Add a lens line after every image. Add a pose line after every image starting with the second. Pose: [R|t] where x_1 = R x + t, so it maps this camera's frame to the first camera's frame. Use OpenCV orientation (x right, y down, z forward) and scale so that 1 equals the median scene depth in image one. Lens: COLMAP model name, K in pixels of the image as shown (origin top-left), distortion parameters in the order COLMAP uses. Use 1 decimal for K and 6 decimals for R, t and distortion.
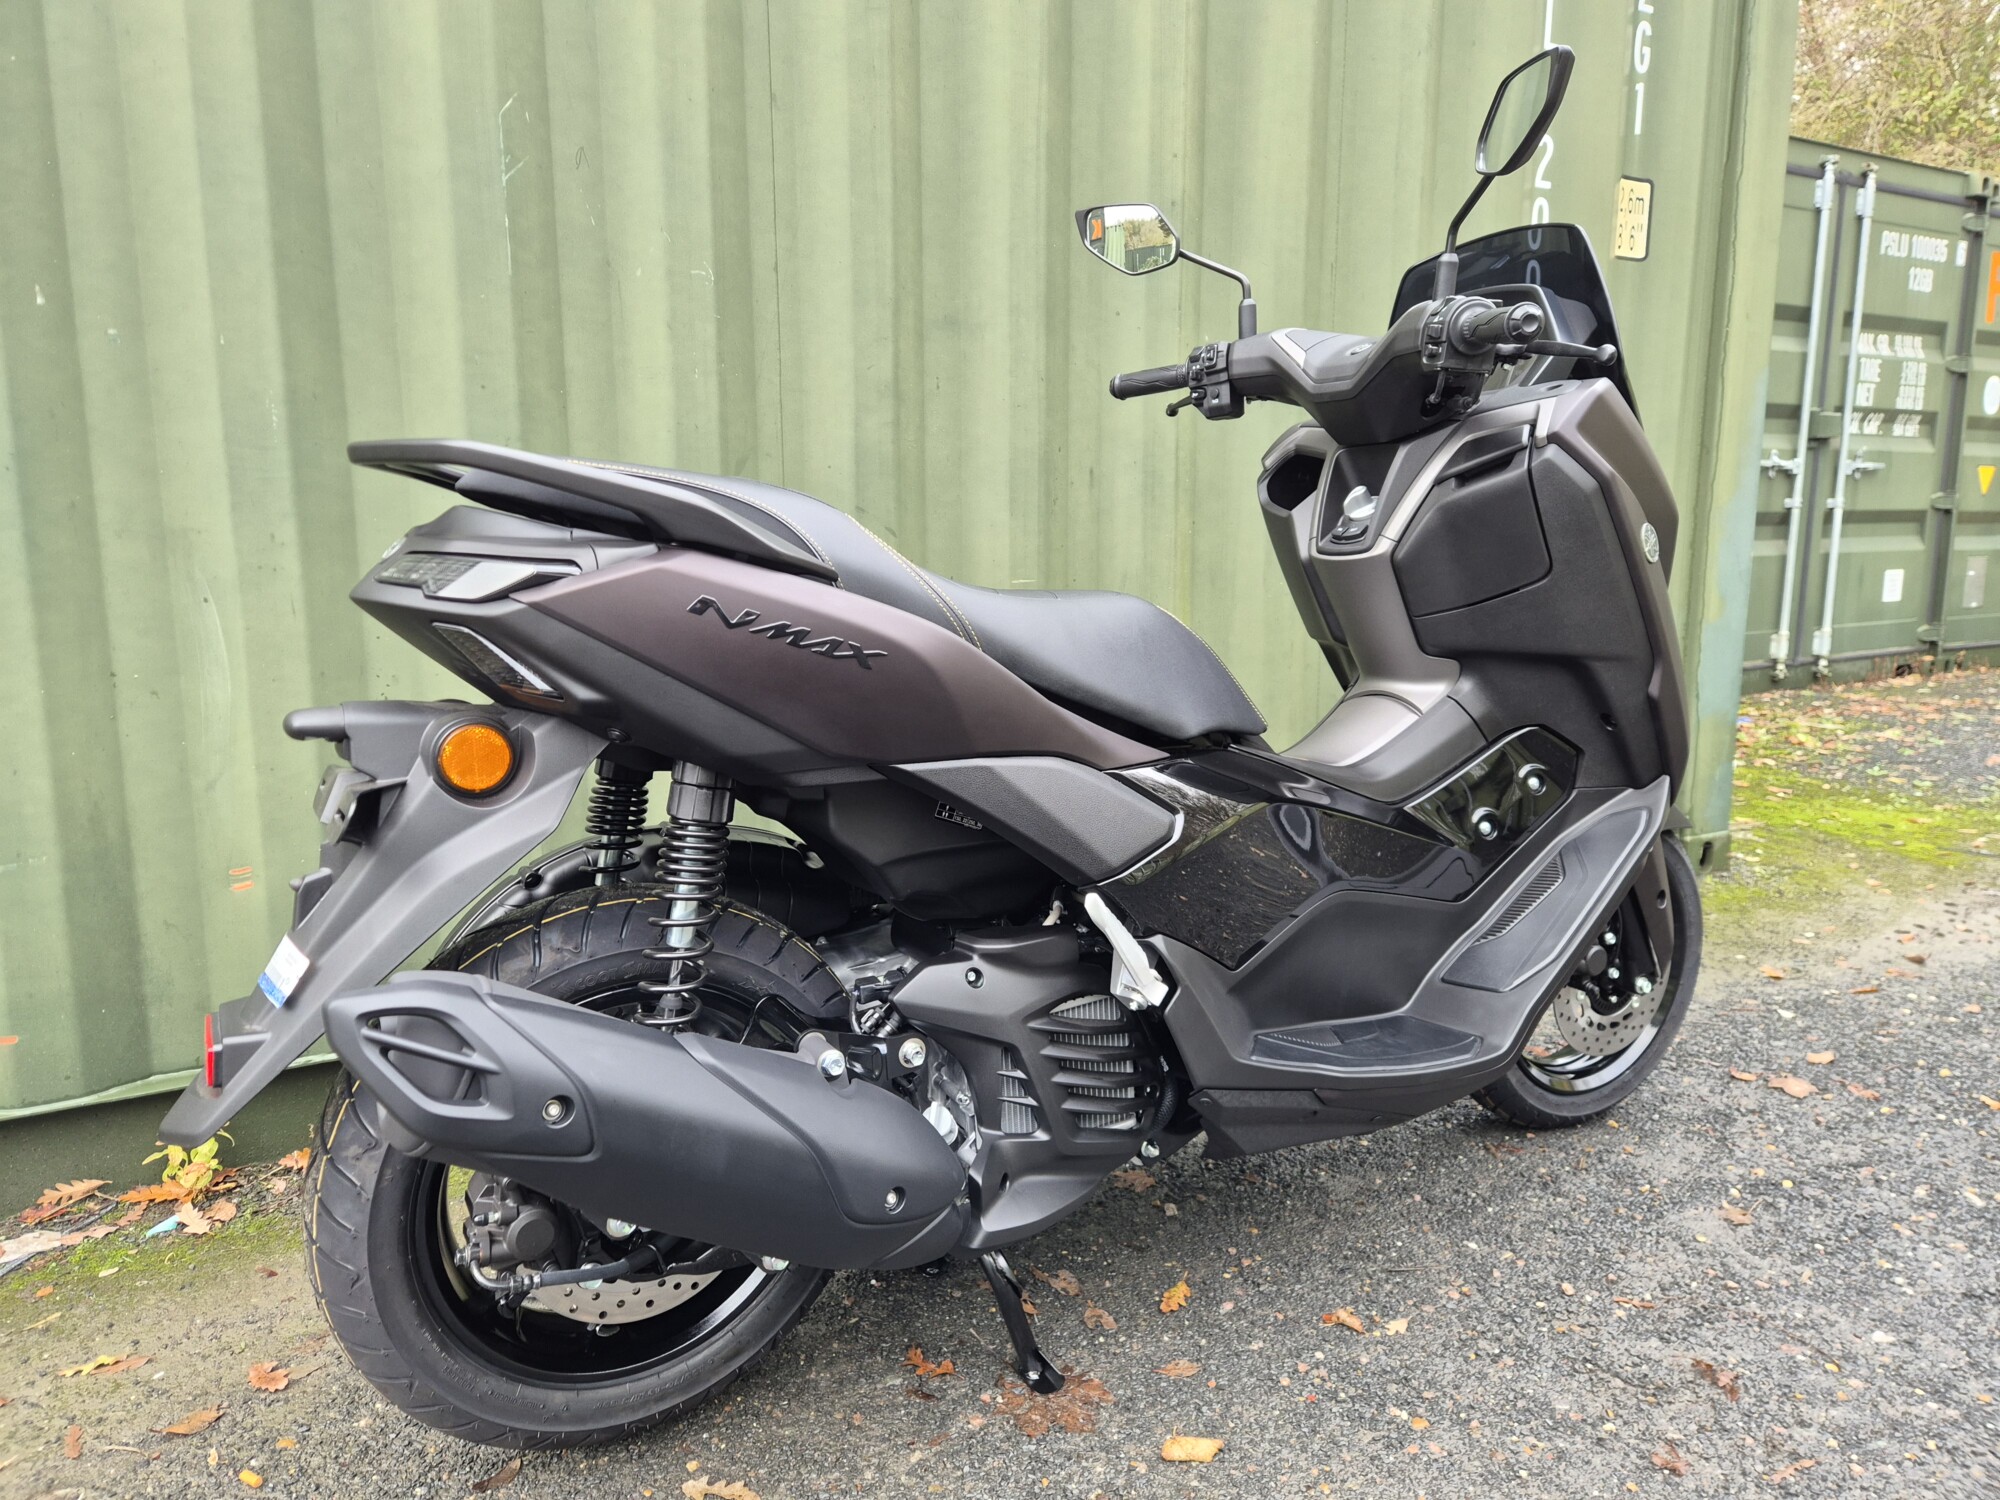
lens RADIAL K [[1342.7, 0, 985.0], [0, 1342.7, 740.0], [0, 0, 1]] dist [0.077111, -0.065146]
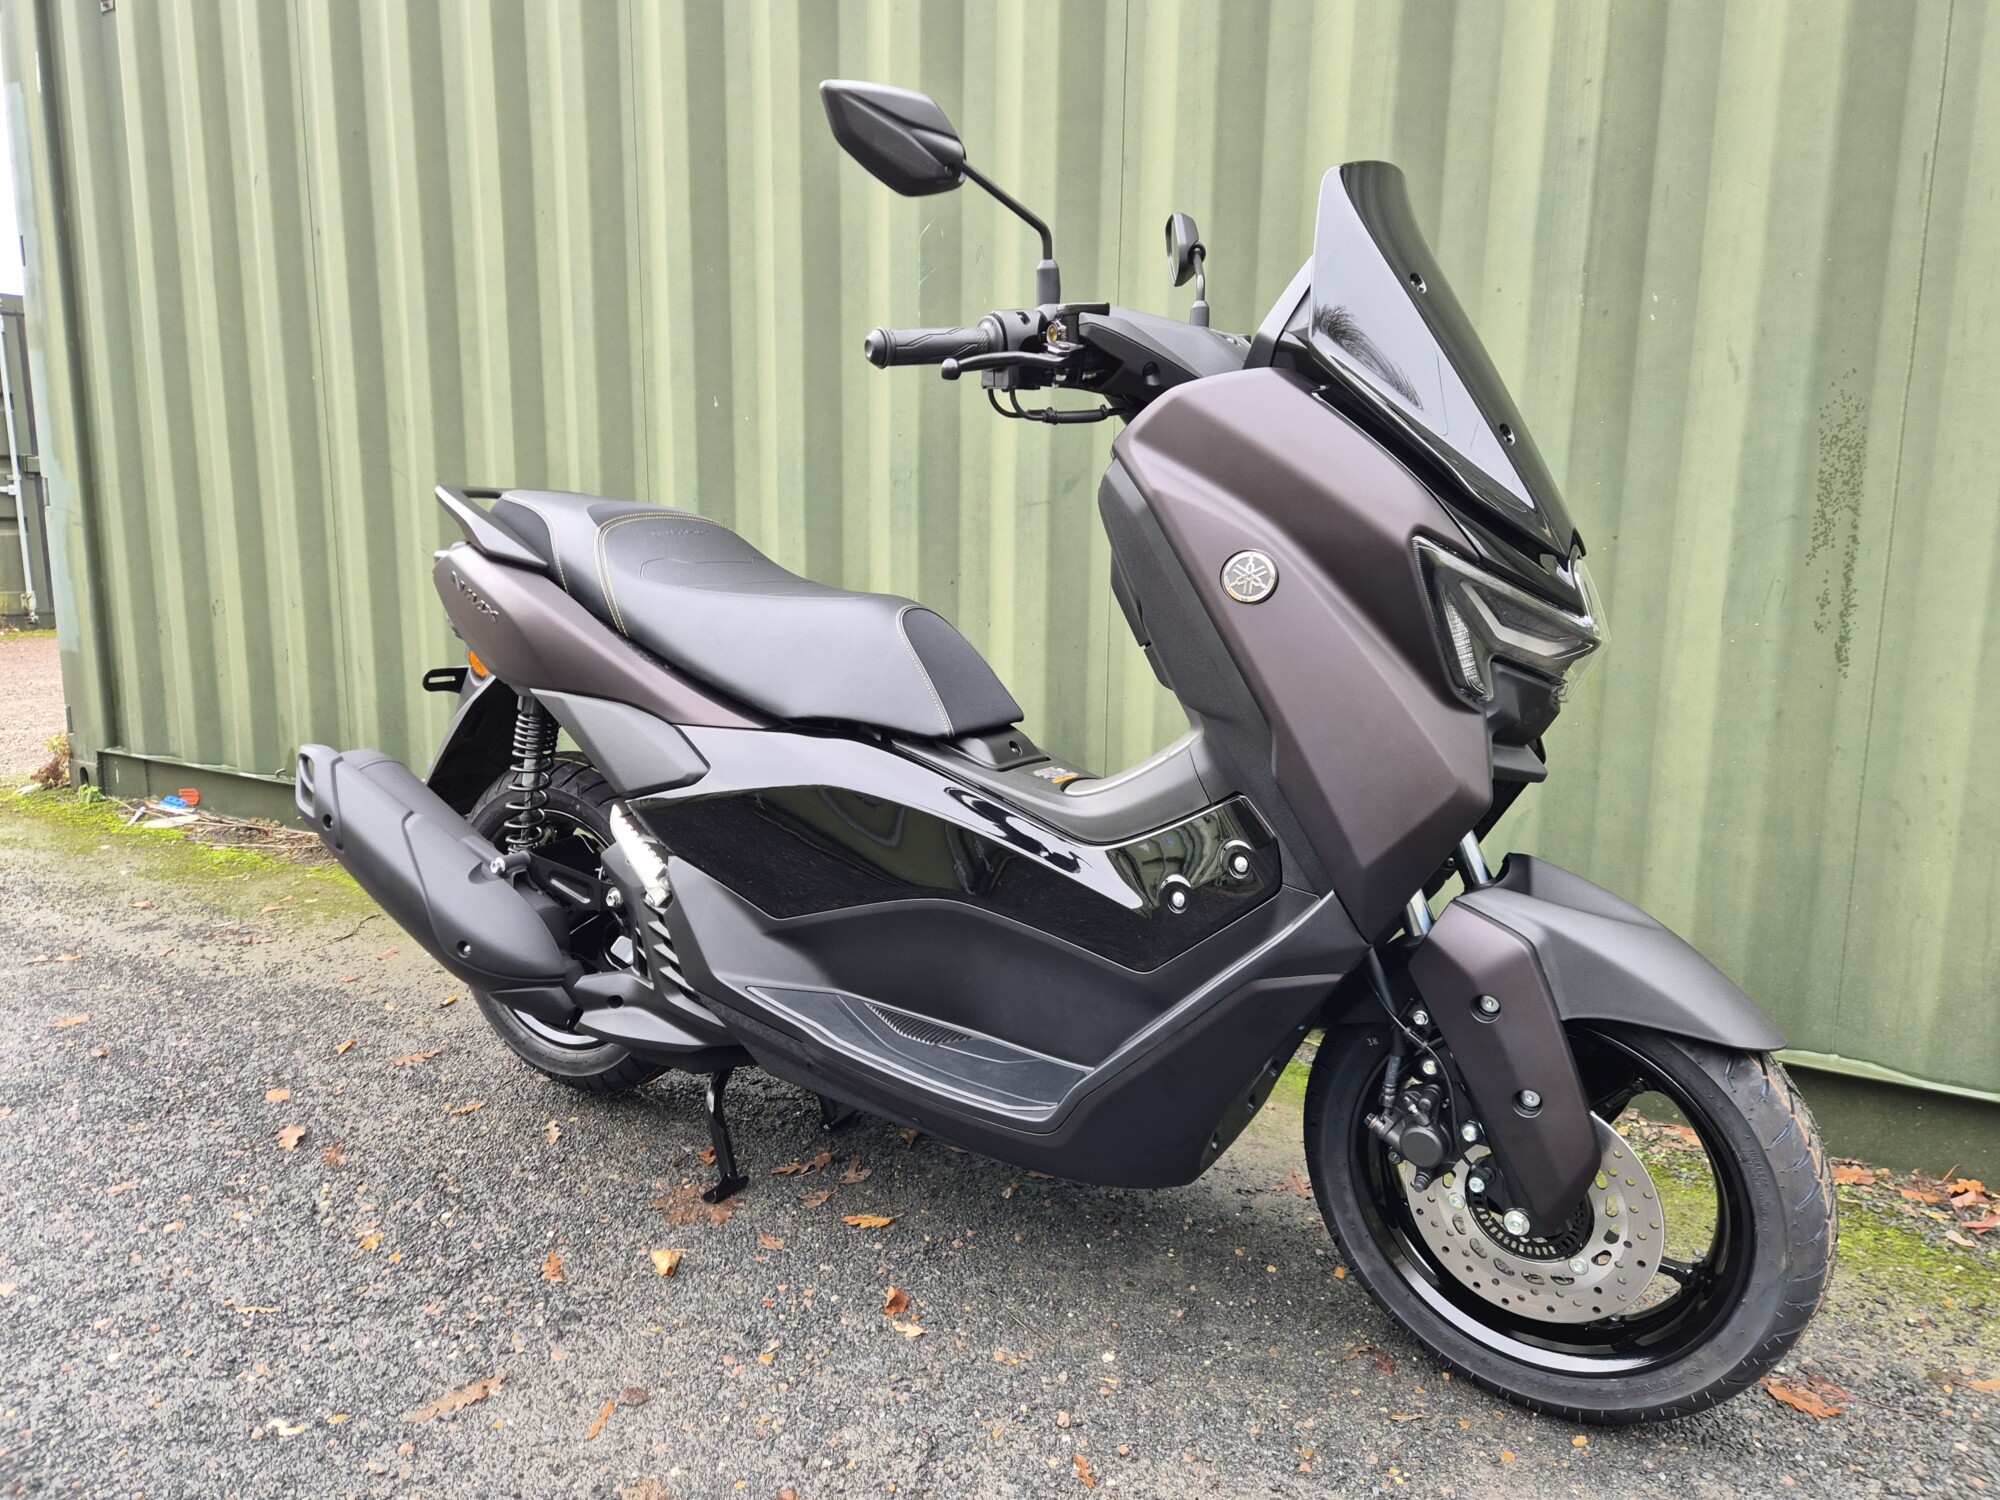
lens RADIAL K [[1342.7, 0, 981.8], [0, 1342.7, 742.8], [0, 0, 1]] dist [0.077111, -0.065146]
pose [[0.476944, 0.148177, -0.866353, 1.017097], [-0.147785, 0.985173, 0.087141, -0.087321], [0.866420, 0.086473, 0.491771, 0.453500]]
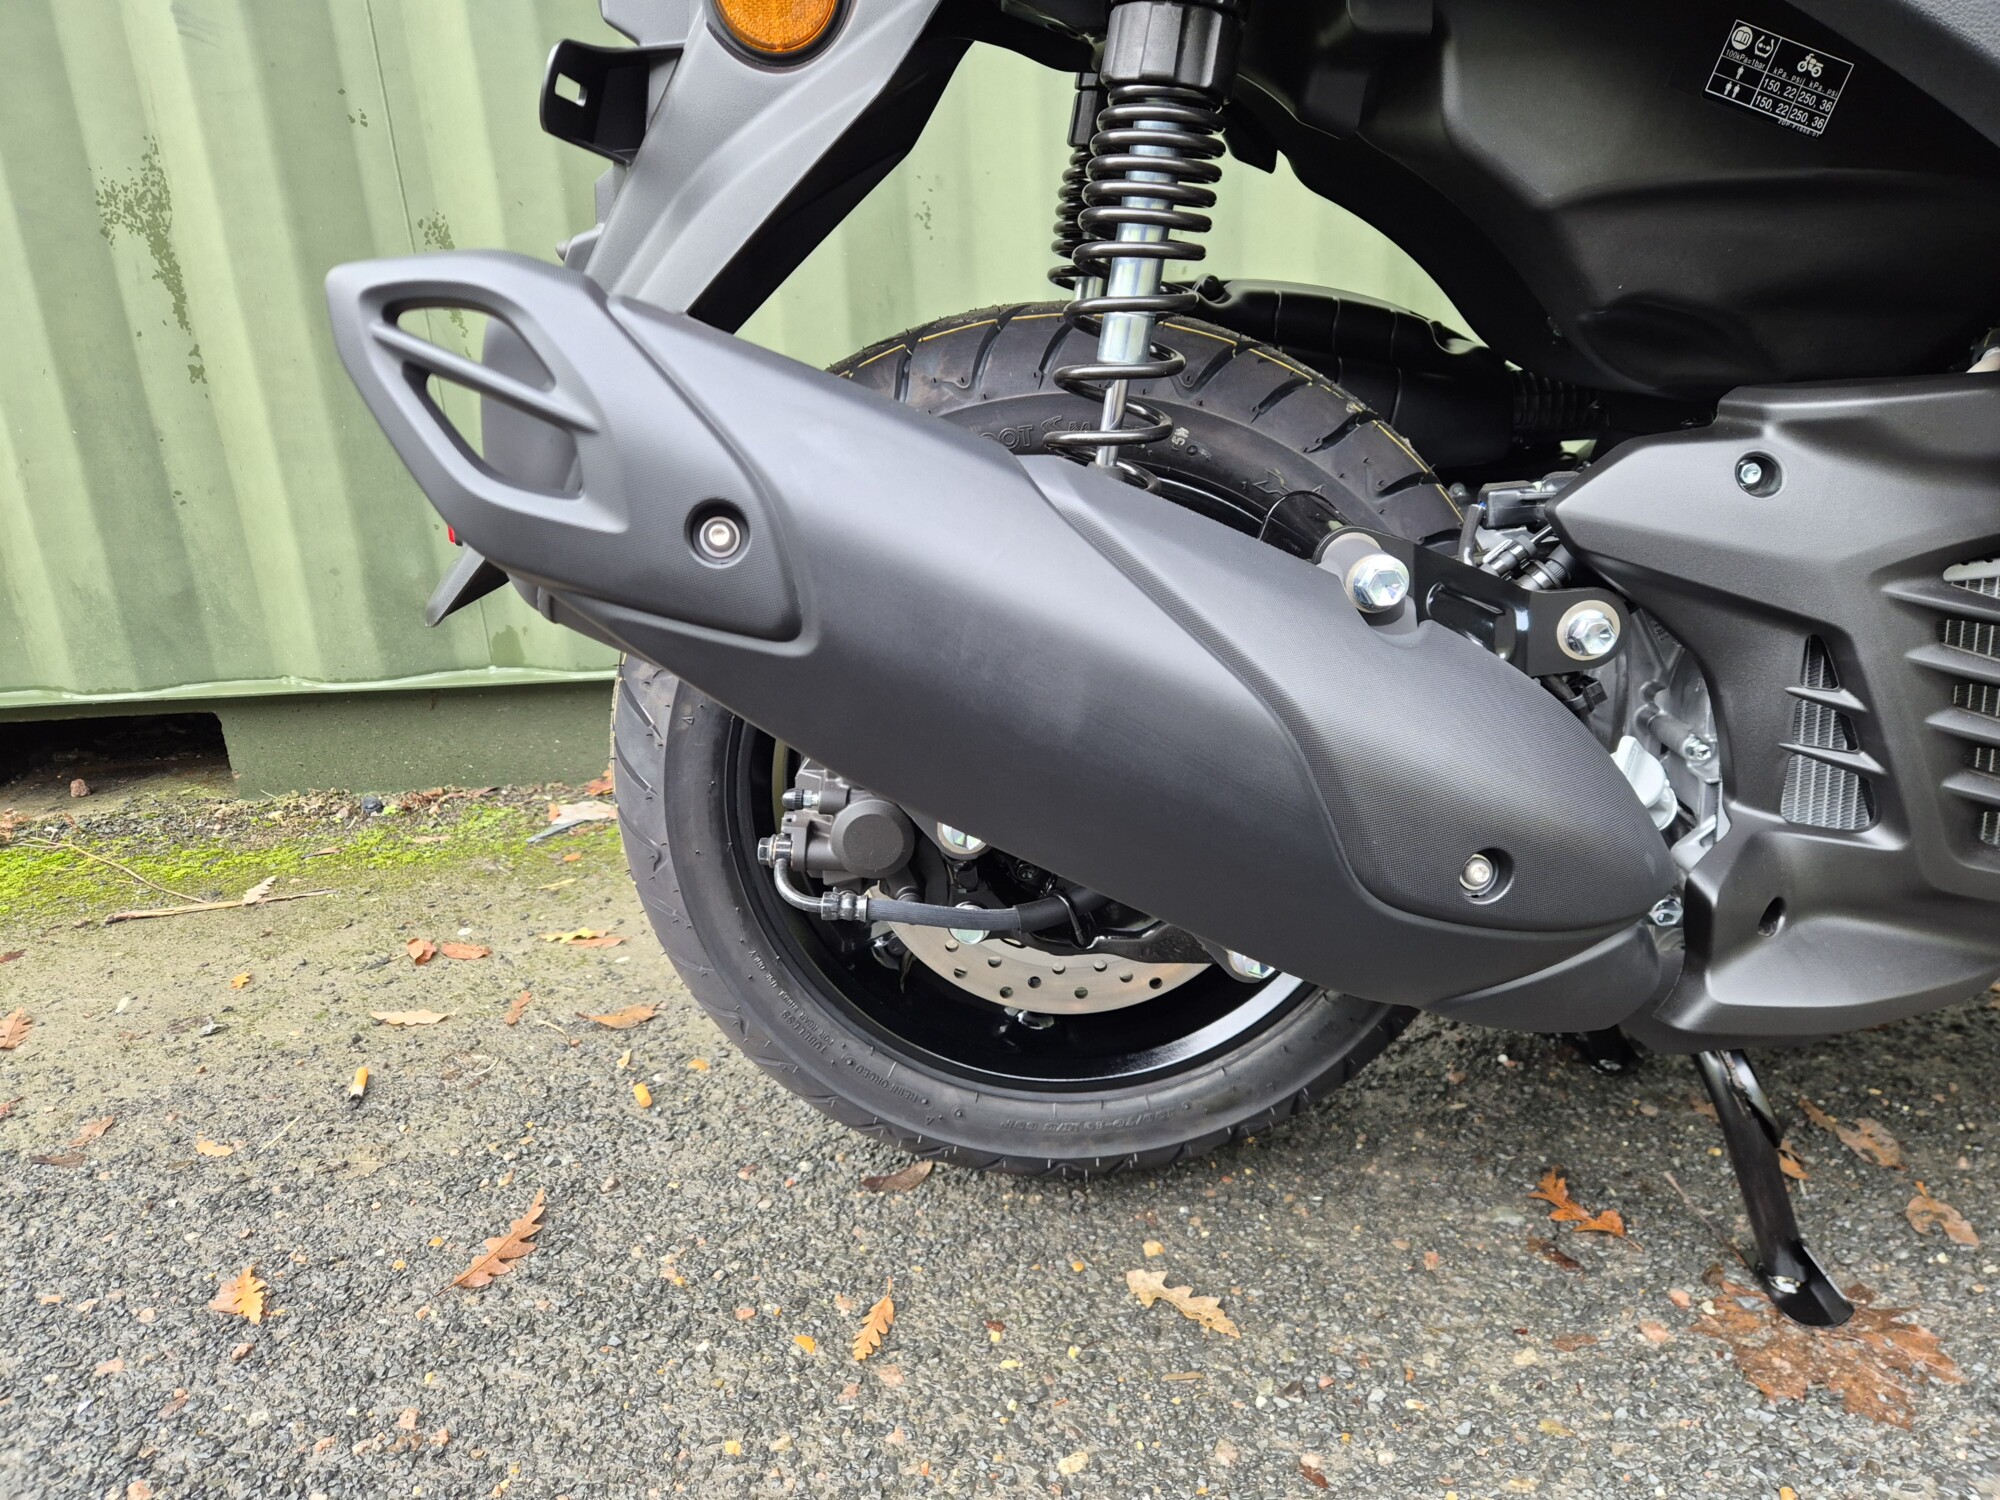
lens RADIAL K [[1342.7, 0, 979.9], [0, 1342.7, 753.4], [0, 0, 1]] dist [0.077111, -0.065146]
pose [[0.861434, 0.119059, -0.493717, 0.003594], [-0.026029, 0.981206, 0.191200, 0.138981], [0.507202, -0.151855, 0.848343, 0.344893]]
